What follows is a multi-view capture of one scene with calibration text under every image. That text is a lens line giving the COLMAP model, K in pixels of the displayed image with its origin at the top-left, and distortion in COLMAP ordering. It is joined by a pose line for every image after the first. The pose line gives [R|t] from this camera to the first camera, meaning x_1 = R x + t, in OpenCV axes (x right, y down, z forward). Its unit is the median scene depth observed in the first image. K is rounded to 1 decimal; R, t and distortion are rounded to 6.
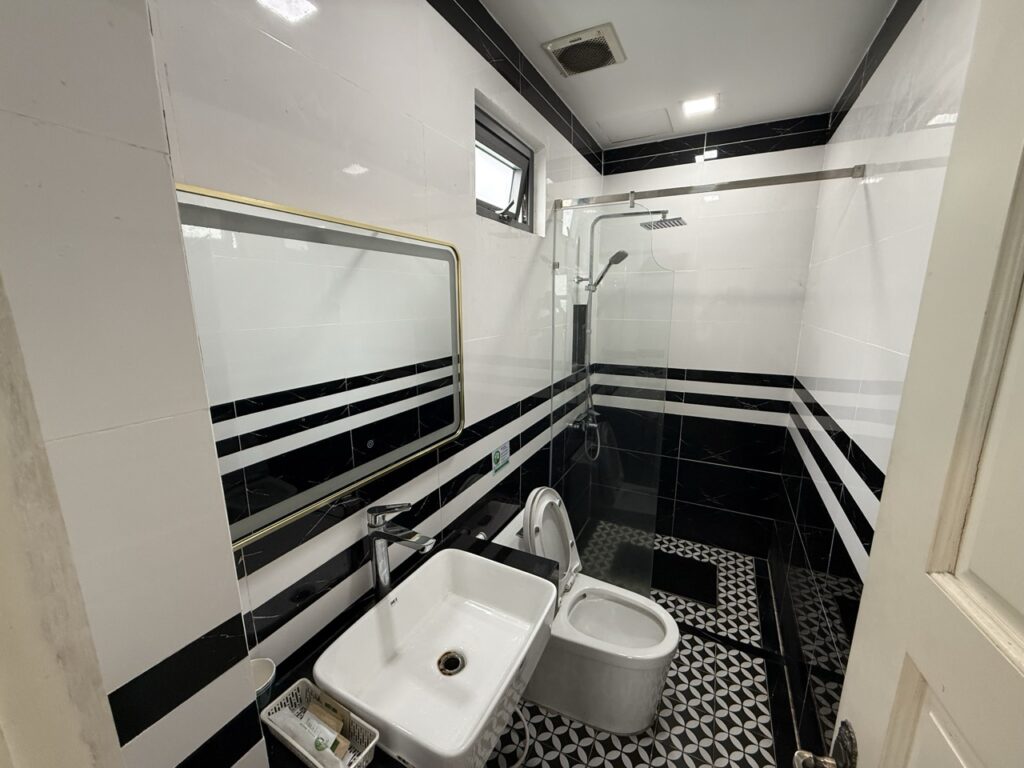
lens RADIAL K [[407.8, 0, 507.9], [0, 407.8, 385.0], [0, 0, 1]] dist [-0.000840, 0.000208]
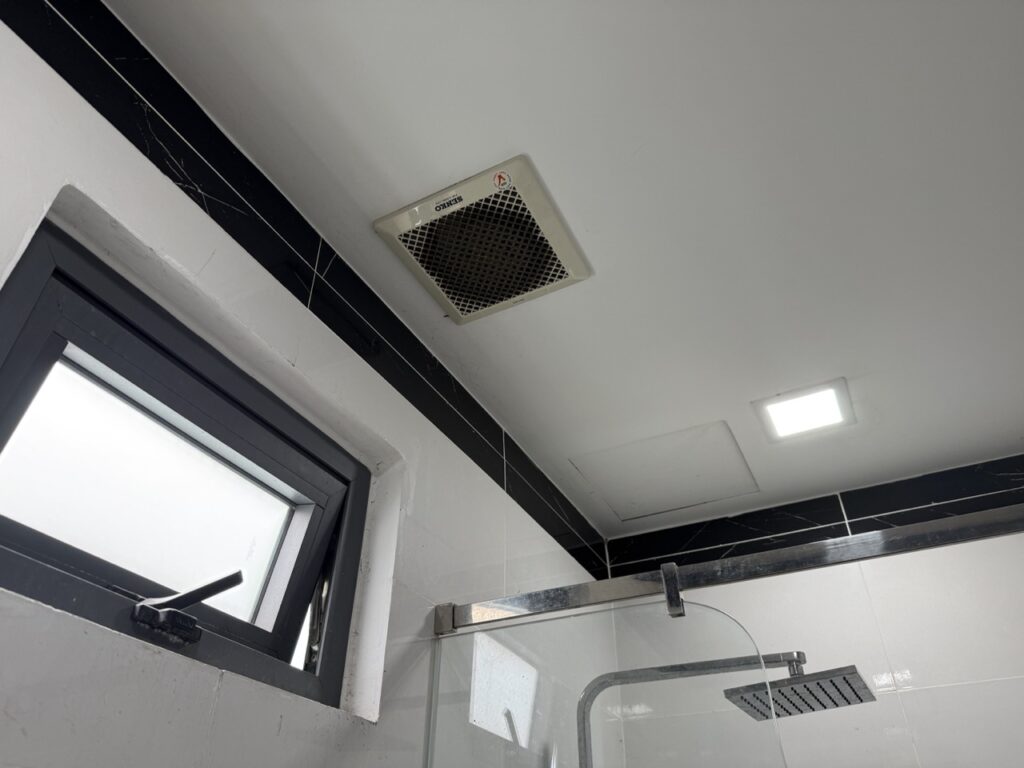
lens RADIAL K [[735.7, 0, 509.4], [0, 735.7, 386.0], [0, 0, 1]] dist [0.054329, 0.001249]
pose [[0.999937, 0.009963, 0.005225, 0.178212], [-0.002633, 0.658783, -0.752328, -0.141208], [-0.010937, 0.752267, 0.658768, 0.520323]]
